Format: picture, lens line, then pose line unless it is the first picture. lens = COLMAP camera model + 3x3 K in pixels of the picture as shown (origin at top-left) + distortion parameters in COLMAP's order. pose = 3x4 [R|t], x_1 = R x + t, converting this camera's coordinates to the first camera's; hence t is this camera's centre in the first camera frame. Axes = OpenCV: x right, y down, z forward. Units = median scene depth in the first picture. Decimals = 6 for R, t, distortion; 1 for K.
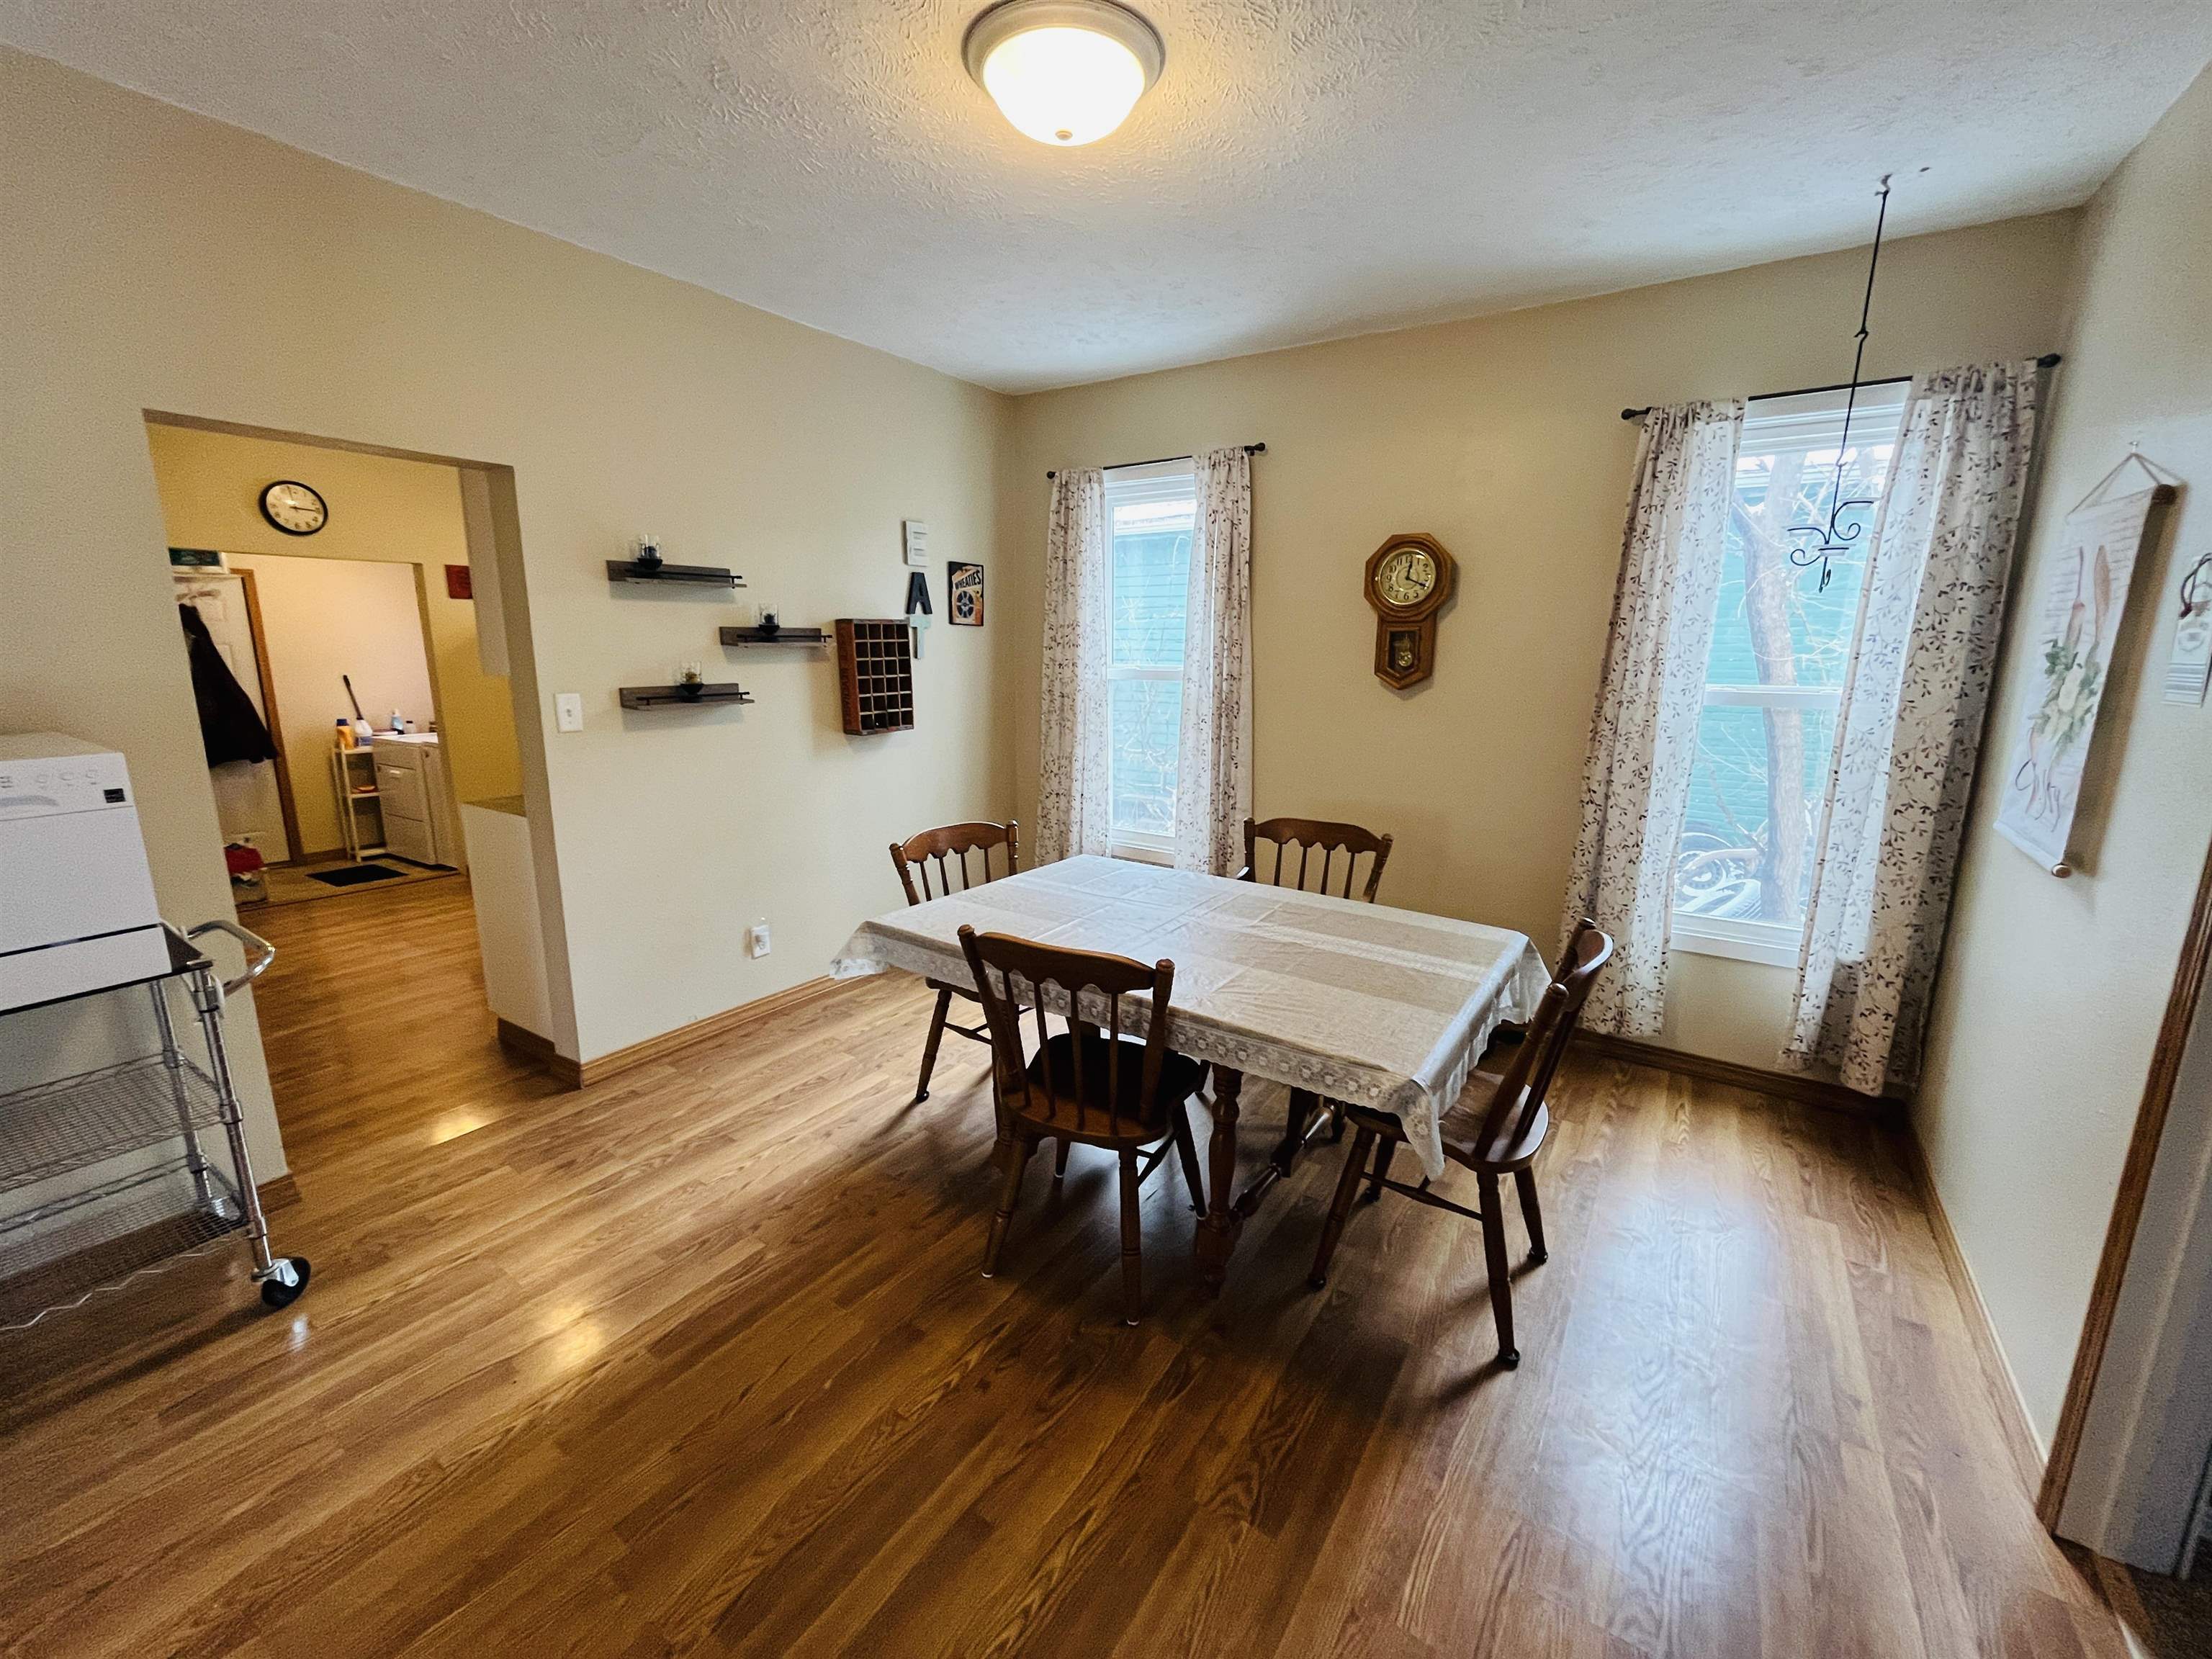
lens RADIAL K [[904.3, 0, 1102.1], [0, 904.3, 825.9], [0, 0, 1]] dist [-0.001997, -0.000228]
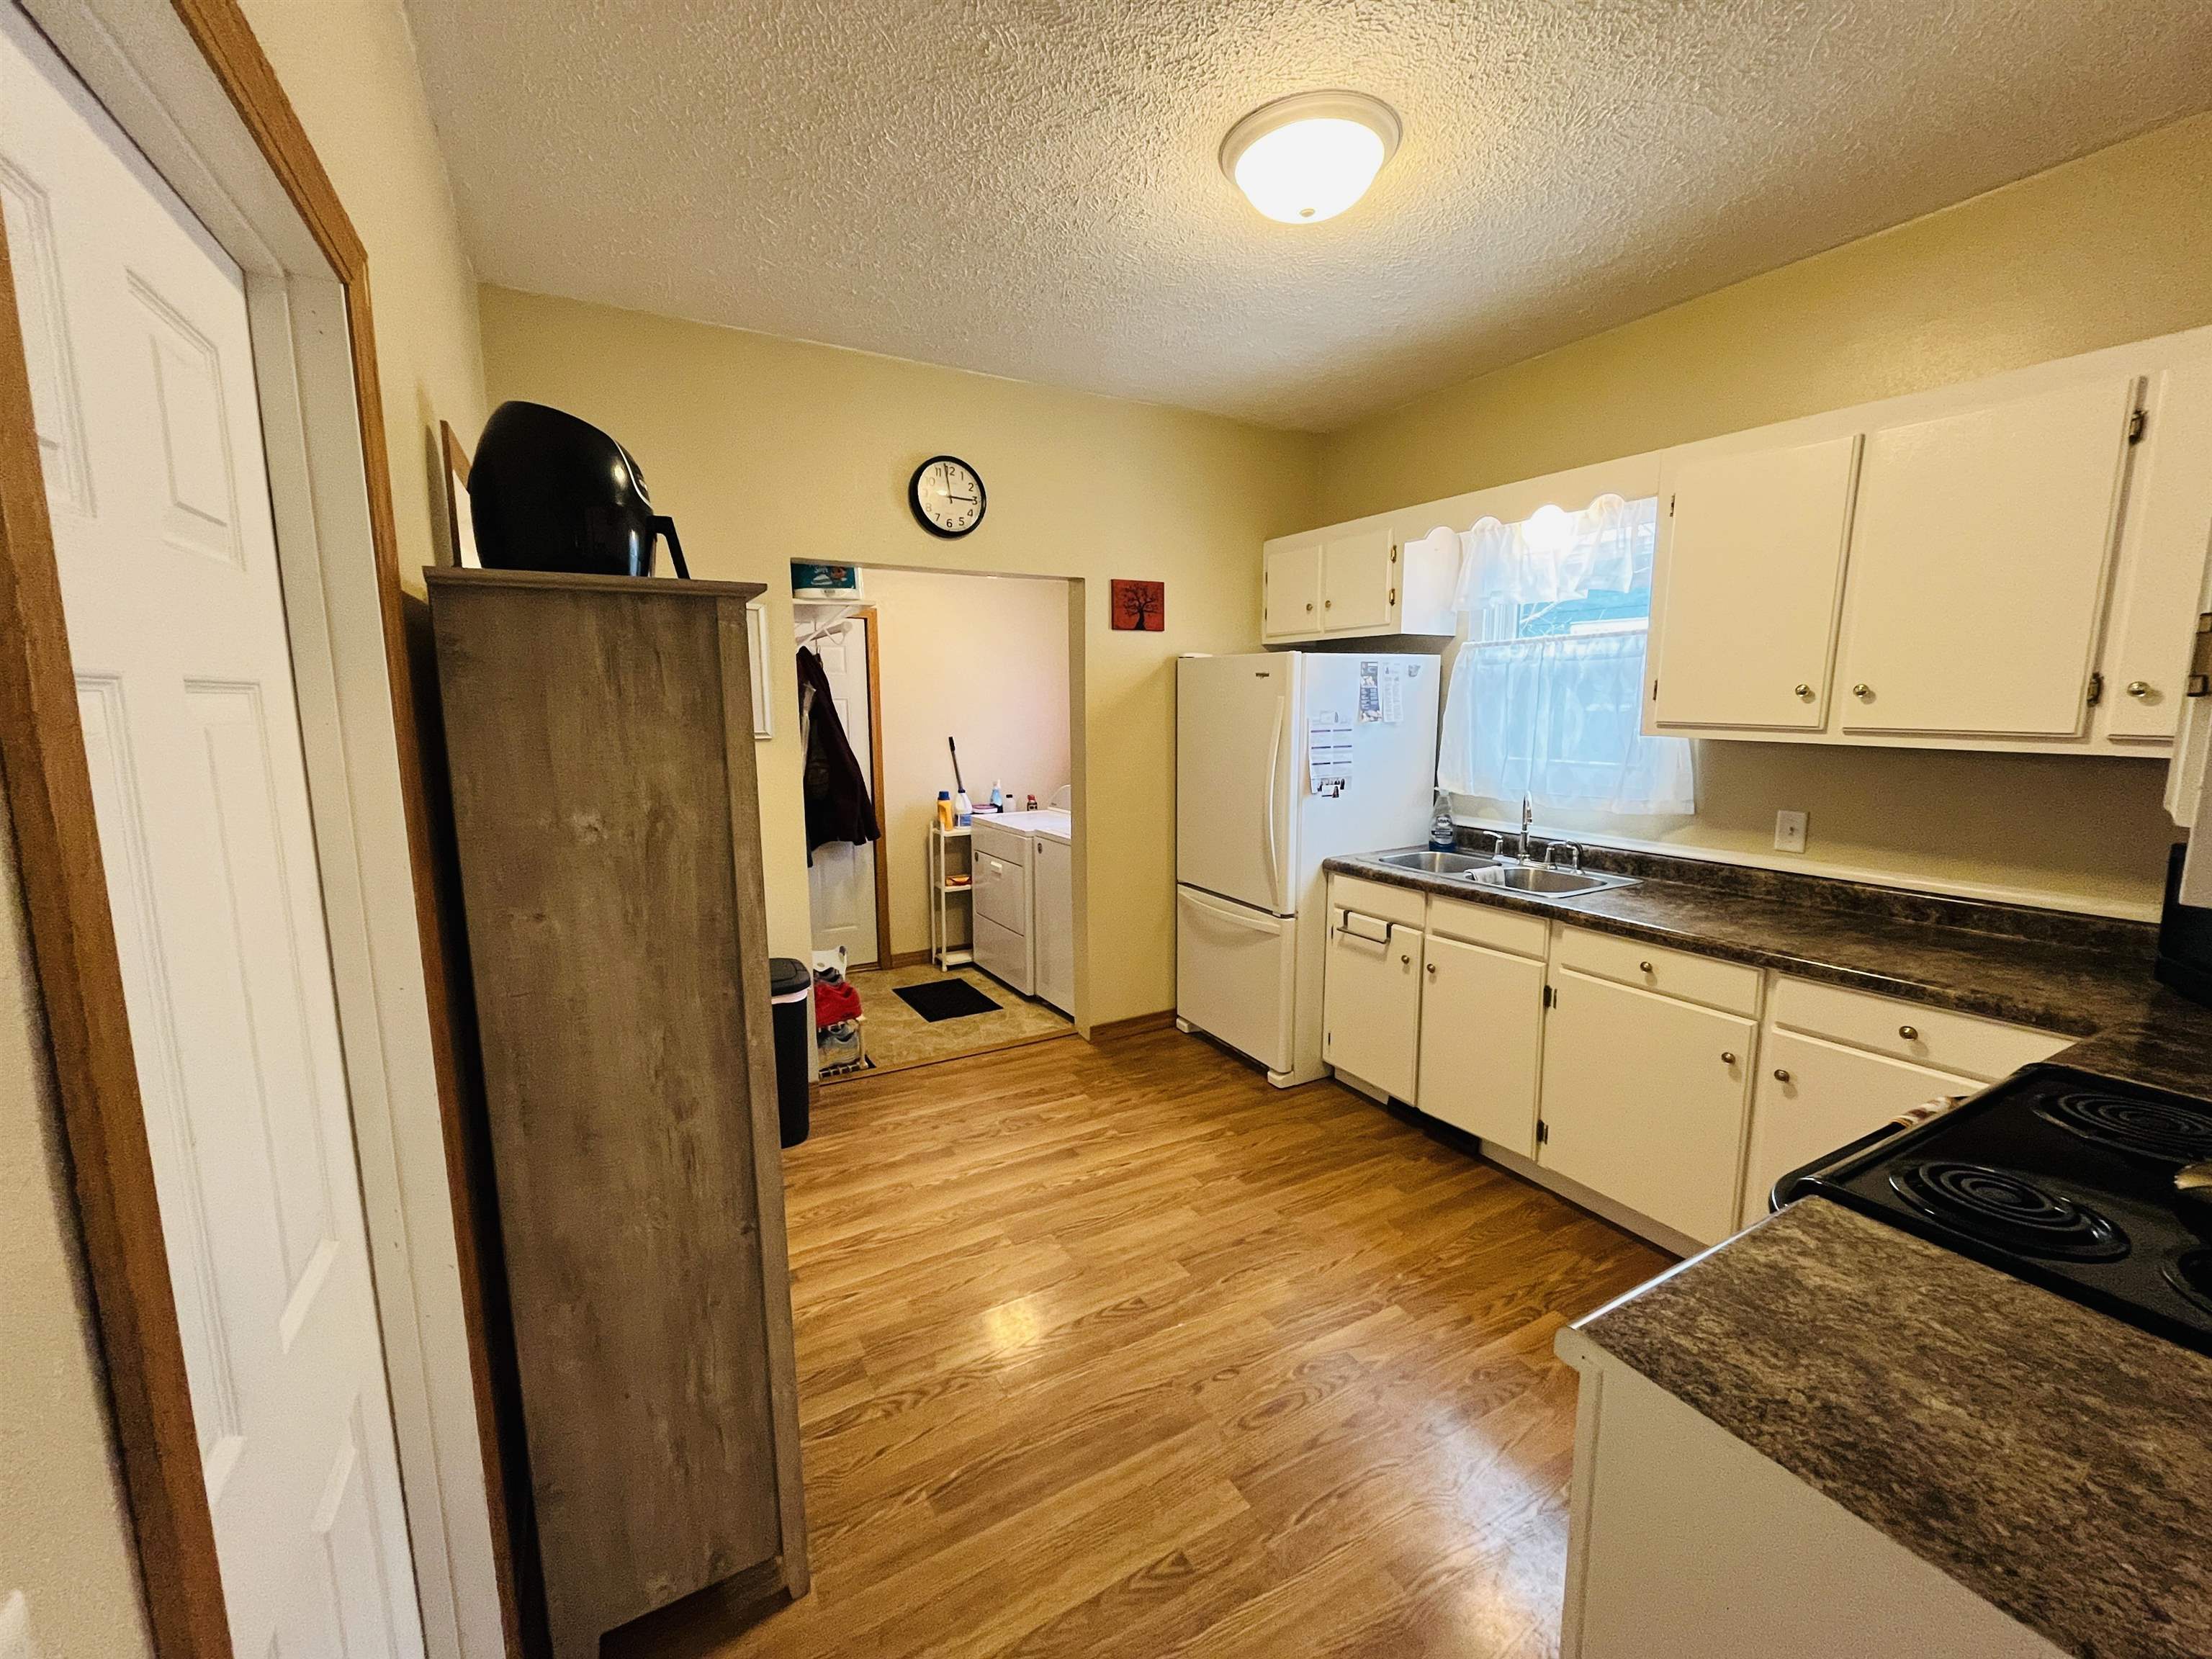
lens RADIAL K [[893.6, 0, 1103.9], [0, 893.6, 827.9], [0, 0, 1]] dist [0.002694, 0.000019]
pose [[0.893922, 0.059221, -0.444293, -0.359724], [-0.081743, 0.996150, -0.031689, -0.072855], [0.440705, 0.064646, 0.895321, 0.353221]]
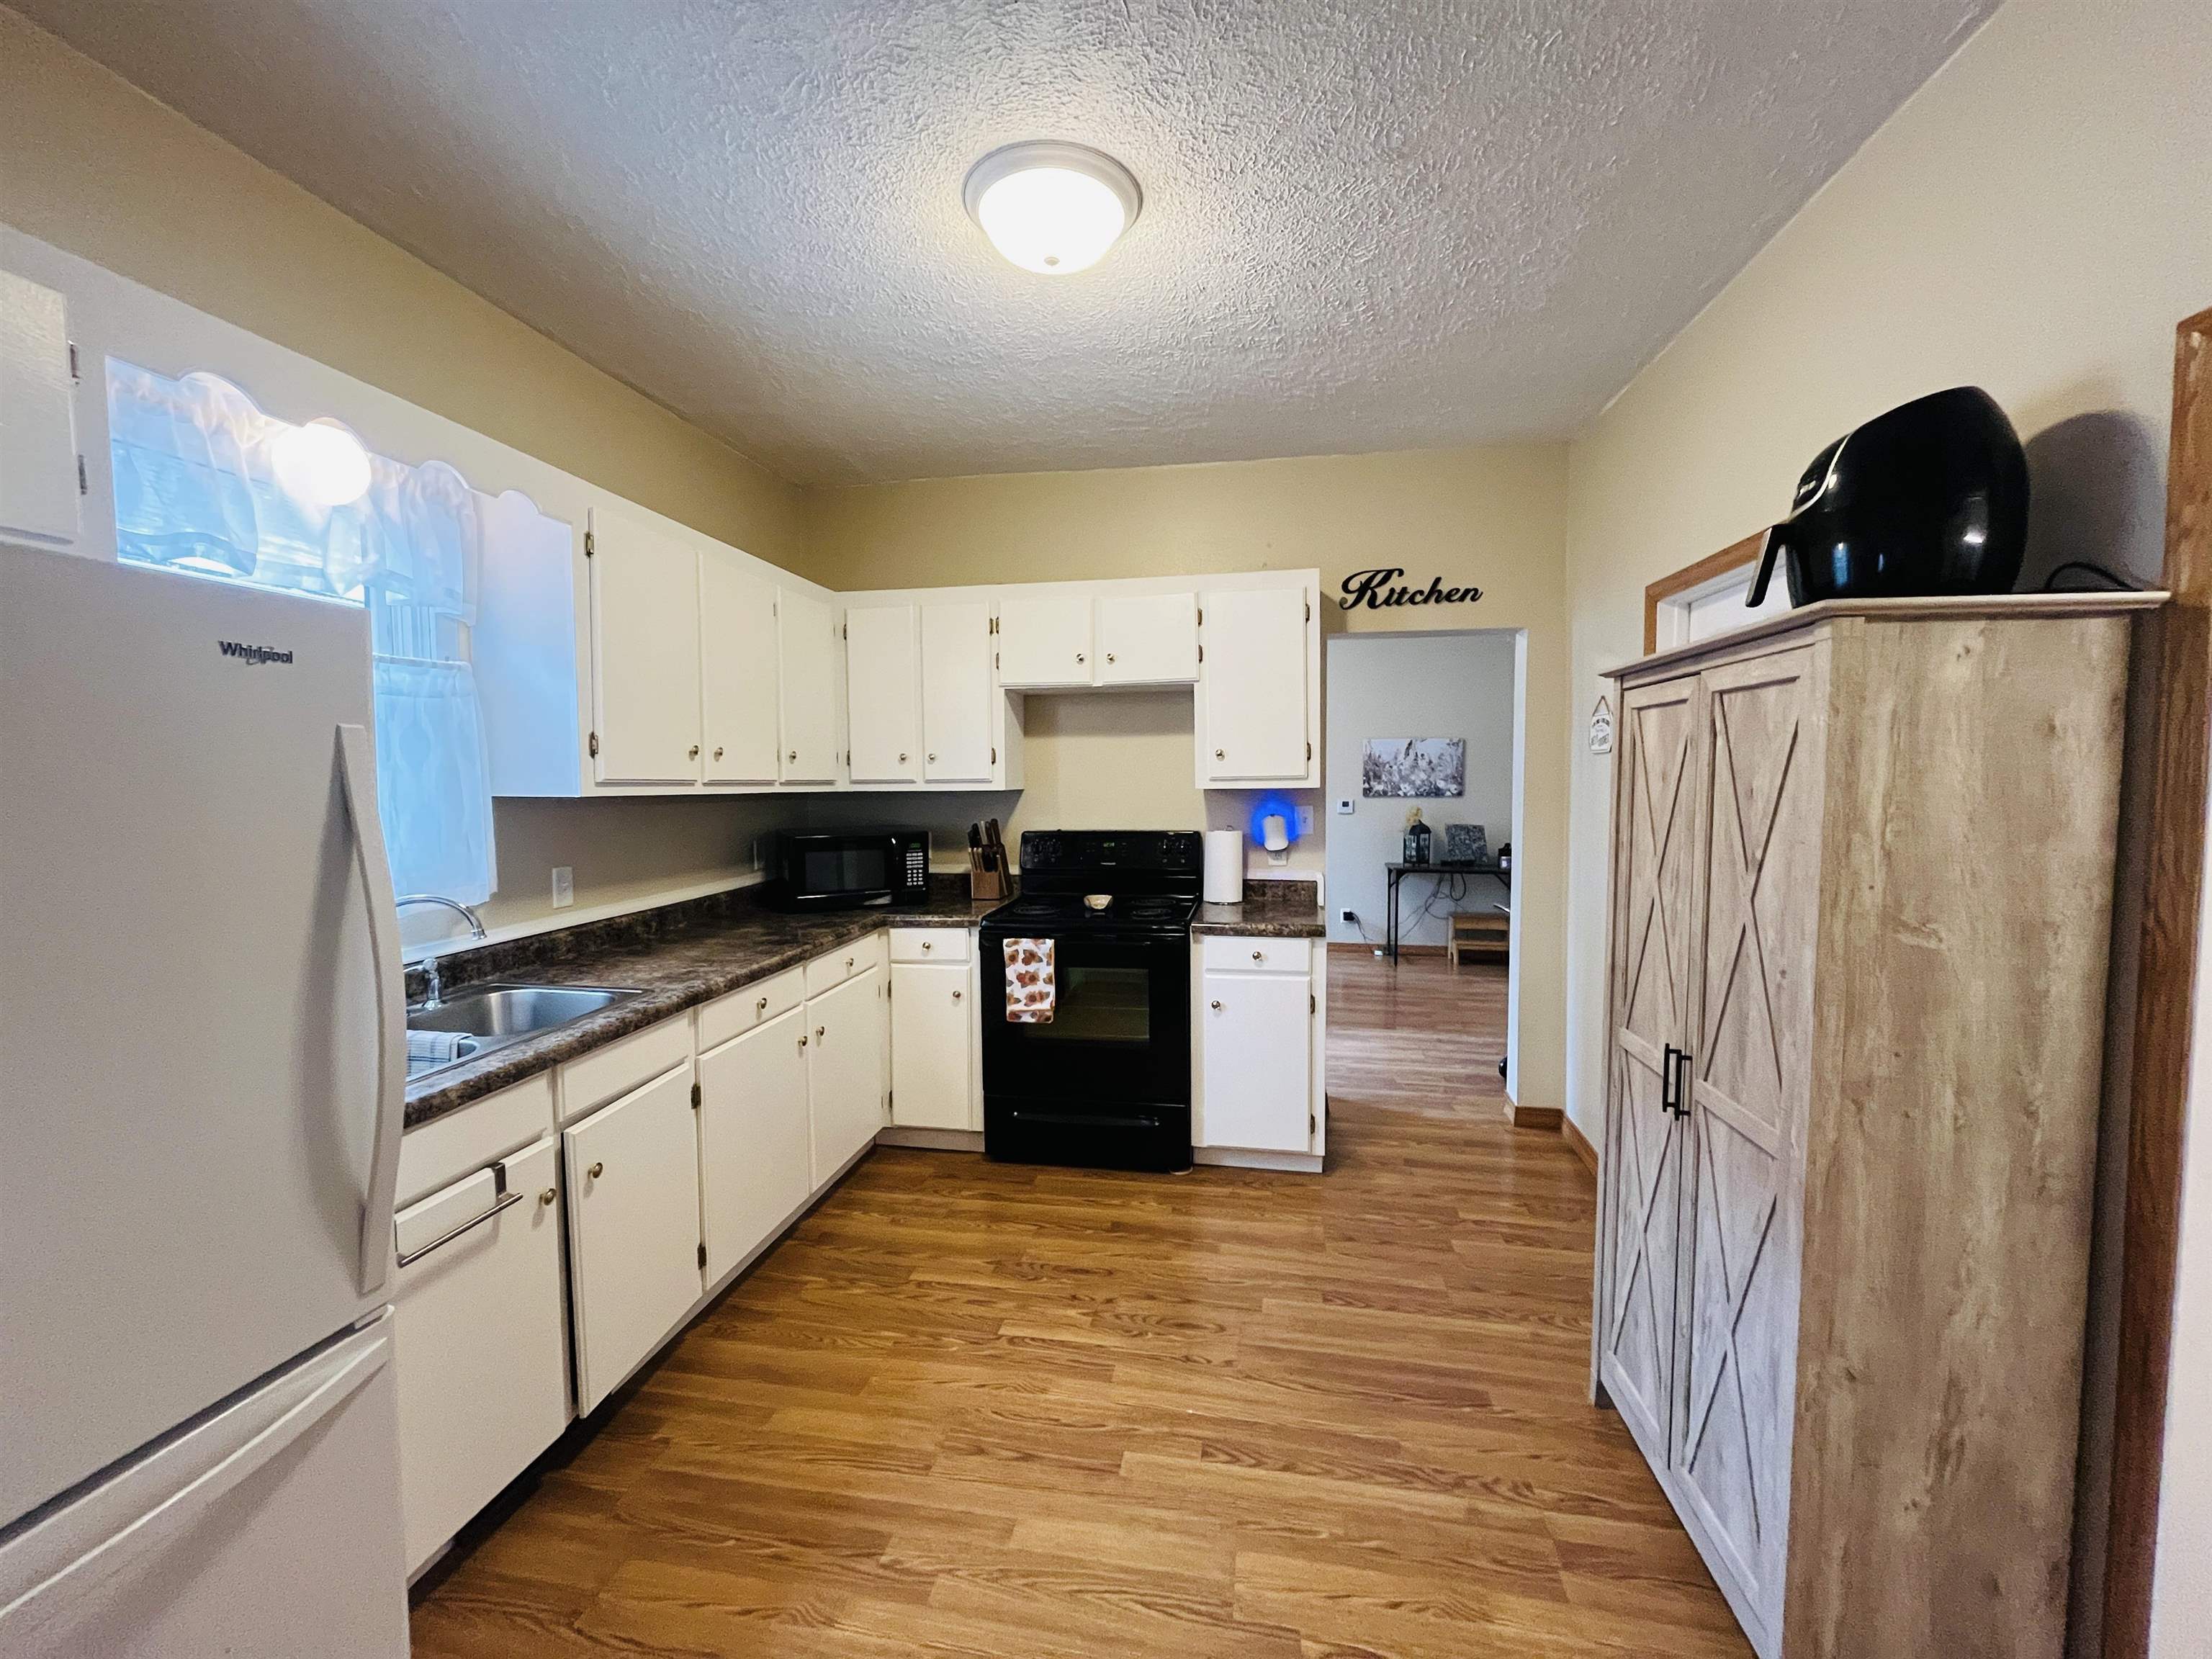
lens RADIAL K [[893.6, 0, 1103.9], [0, 893.6, 827.9], [0, 0, 1]] dist [0.002694, 0.000019]
pose [[-0.409806, -0.054067, 0.910569, -0.720072], [0.178177, 0.974268, 0.138039, -0.145352], [-0.894602, 0.218811, -0.389627, 0.766403]]
